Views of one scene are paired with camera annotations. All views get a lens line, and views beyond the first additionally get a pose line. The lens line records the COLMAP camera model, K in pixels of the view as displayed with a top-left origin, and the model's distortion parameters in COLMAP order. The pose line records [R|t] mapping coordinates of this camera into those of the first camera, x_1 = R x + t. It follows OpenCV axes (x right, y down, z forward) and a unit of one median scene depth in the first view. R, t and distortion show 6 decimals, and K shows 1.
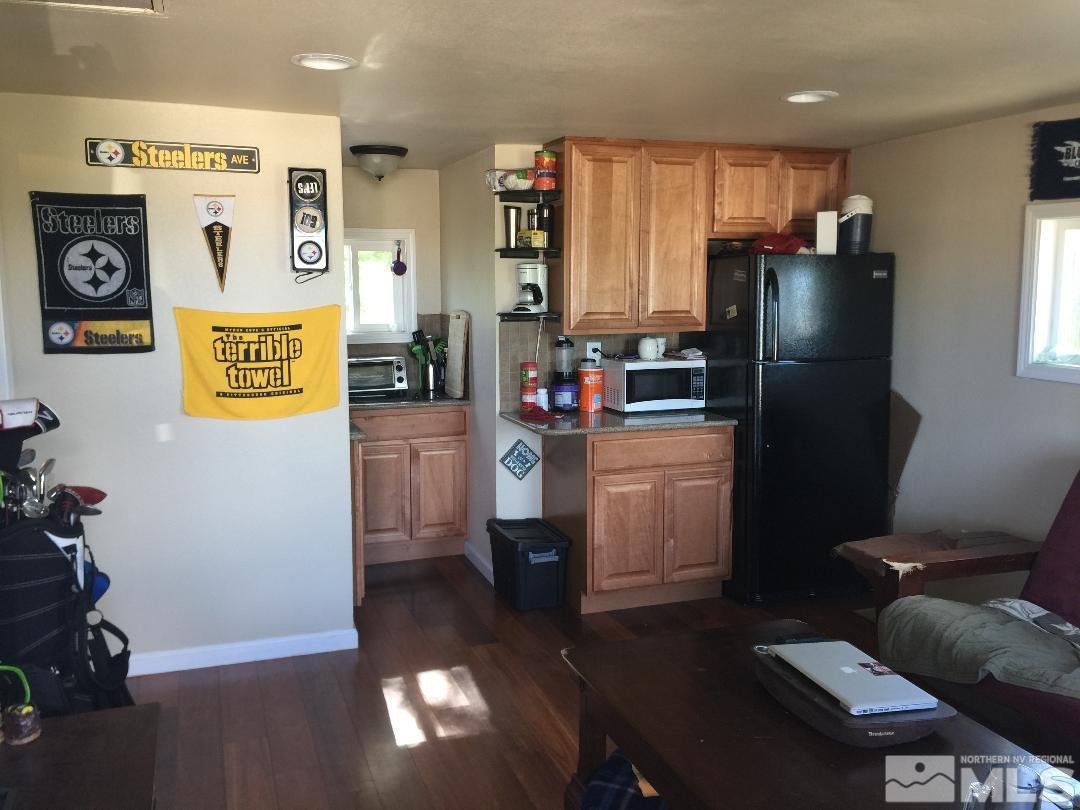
lens RADIAL K [[925.2, 0, 540.0], [0, 925.2, 405.0], [0, 0, 1]] dist [0.094987, -0.139651]
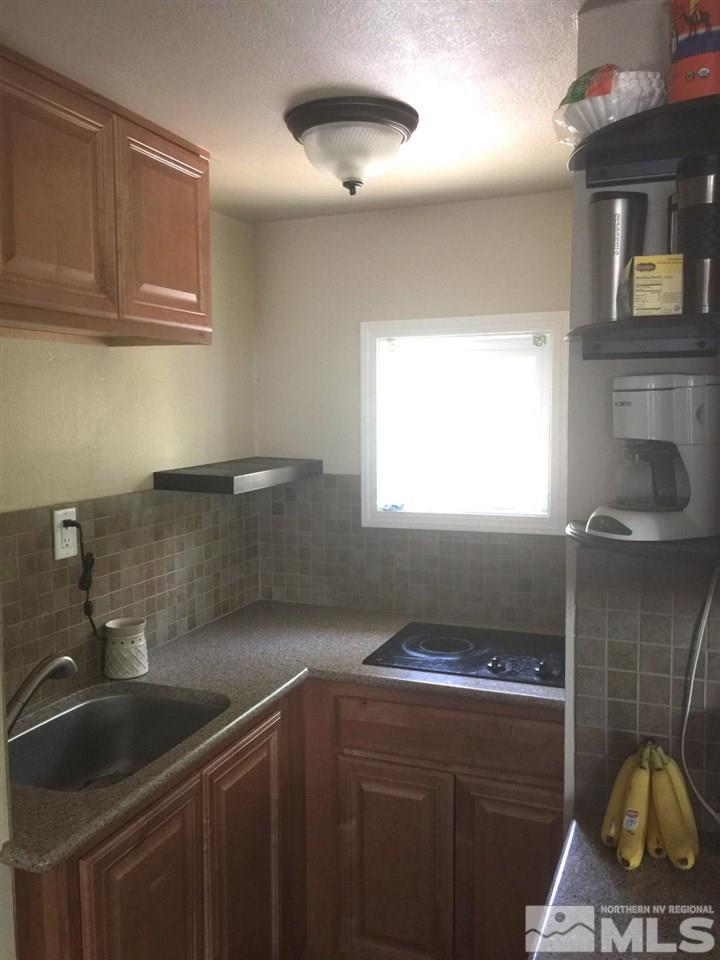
lens RADIAL K [[822.4, 0, 360.0], [0, 822.4, 480.0], [0, 0, 1]] dist [0.094987, -0.139651]
pose [[0.748177, 0.057951, -0.660963, 0.101509], [-0.079671, 0.996817, -0.002785, -0.115203], [0.658698, 0.054744, 0.750413, 0.774137]]
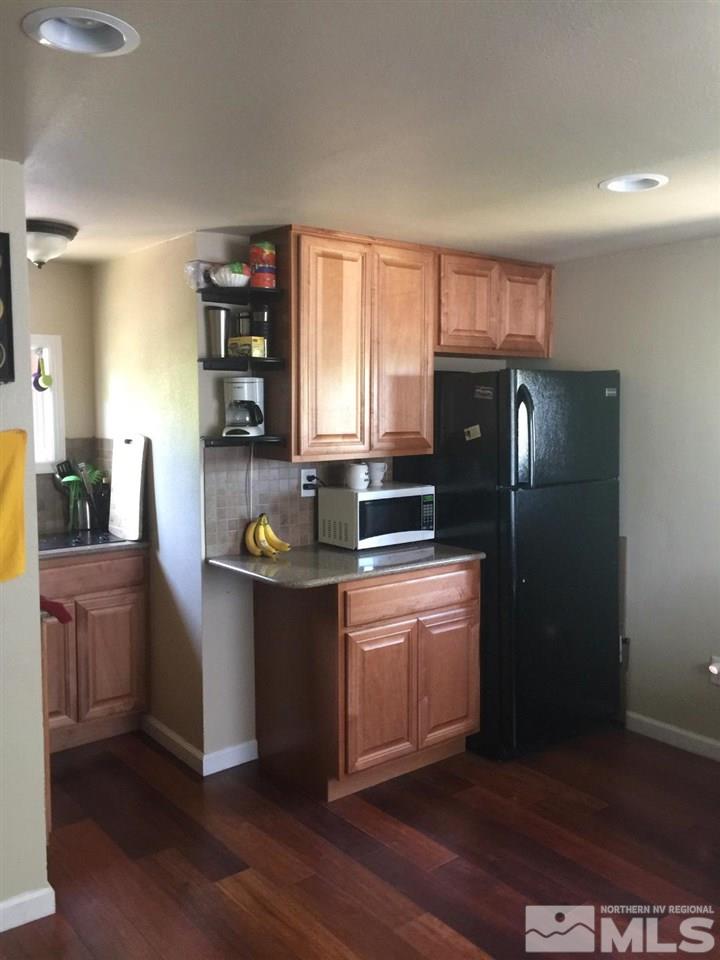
lens RADIAL K [[822.4, 0, 360.0], [0, 822.4, 480.0], [0, 0, 1]] dist [0.094987, -0.139651]
pose [[0.948319, -0.028982, 0.315993, -0.154807], [0.041601, 0.998580, -0.033262, -0.033452], [-0.314580, 0.044689, 0.948178, 0.287734]]
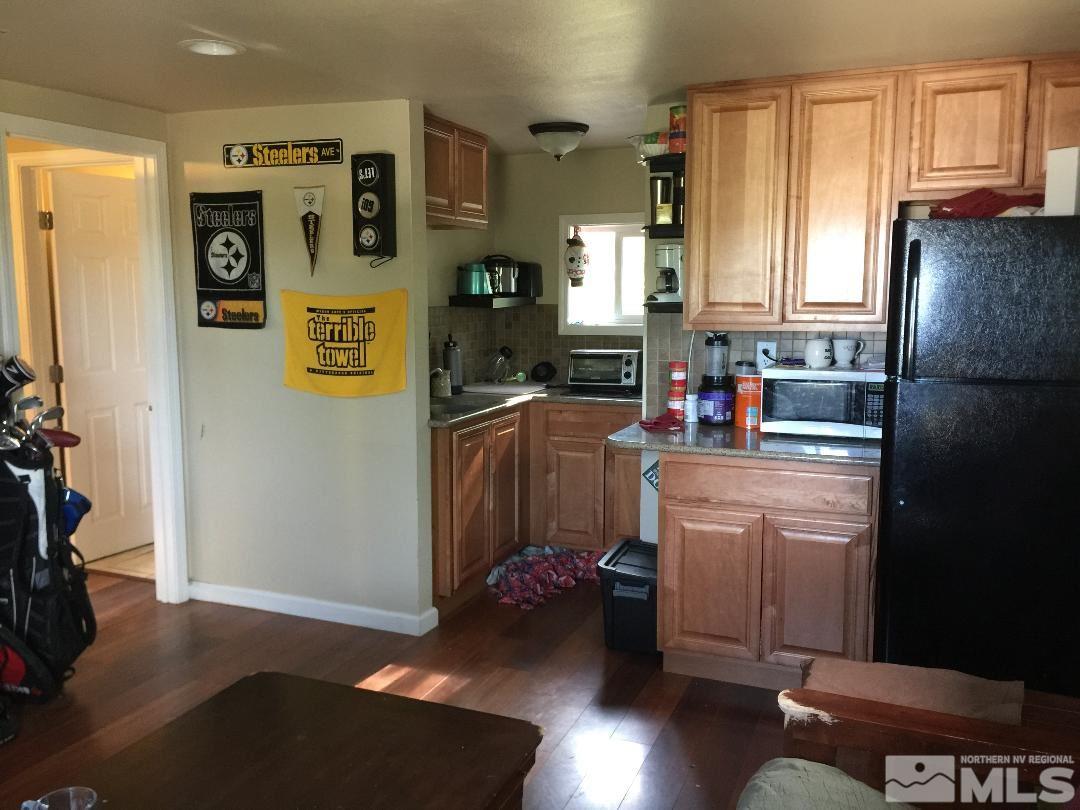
lens RADIAL K [[925.2, 0, 540.0], [0, 925.2, 405.0], [0, 0, 1]] dist [0.094987, -0.139651]
pose [[0.744962, 0.088343, -0.661231, 0.494447], [-0.087824, 0.995553, 0.034065, -0.026820], [0.661301, 0.032695, 0.749408, 0.311136]]
